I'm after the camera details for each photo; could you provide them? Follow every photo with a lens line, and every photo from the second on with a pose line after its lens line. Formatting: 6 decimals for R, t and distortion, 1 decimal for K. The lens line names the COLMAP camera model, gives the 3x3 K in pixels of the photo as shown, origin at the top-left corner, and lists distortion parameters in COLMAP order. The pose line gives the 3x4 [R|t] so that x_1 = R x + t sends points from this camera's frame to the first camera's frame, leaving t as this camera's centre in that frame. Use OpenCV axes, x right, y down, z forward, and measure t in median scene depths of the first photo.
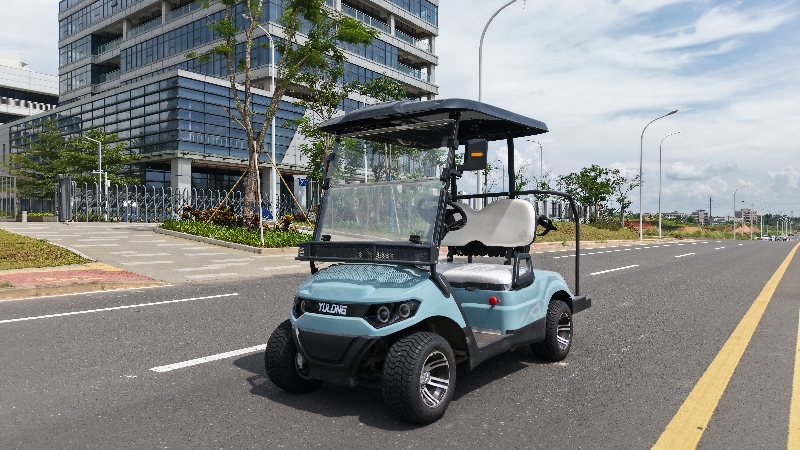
lens RADIAL K [[547.8, 0, 398.4], [0, 547.8, 225.3], [0, 0, 1]] dist [-0.002181, -0.001896]
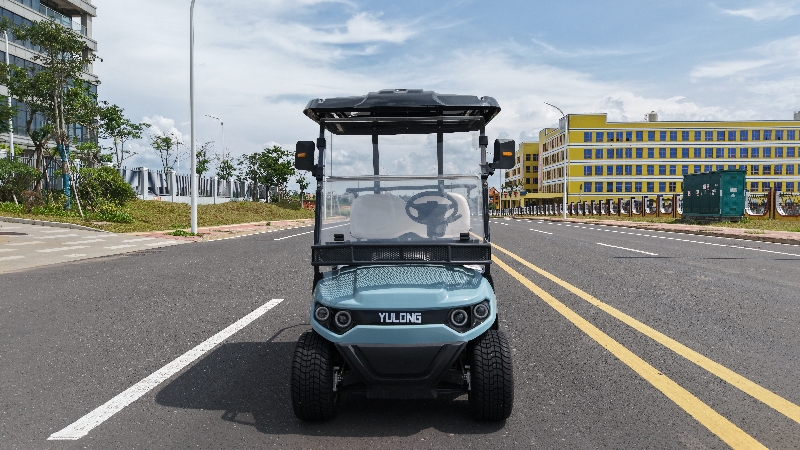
lens RADIAL K [[547.8, 0, 396.7], [0, 547.8, 228.2], [0, 0, 1]] dist [-0.002181, -0.001896]
pose [[0.809206, -0.024665, 0.587007, -0.063059], [-0.002234, 0.998982, 0.045056, -0.003422], [-0.587520, -0.037771, 0.808327, 0.027354]]
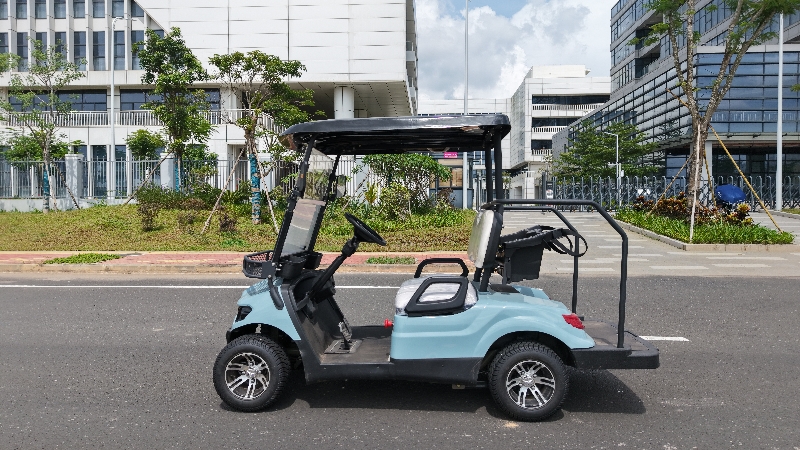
lens RADIAL K [[547.8, 0, 400.9], [0, 547.8, 217.9], [0, 0, 1]] dist [-0.002181, -0.001896]
pose [[0.557771, 0.011654, -0.829913, 0.228445], [0.000975, 0.999892, 0.014696, -0.014081], [0.829994, -0.009006, 0.557699, 0.116419]]
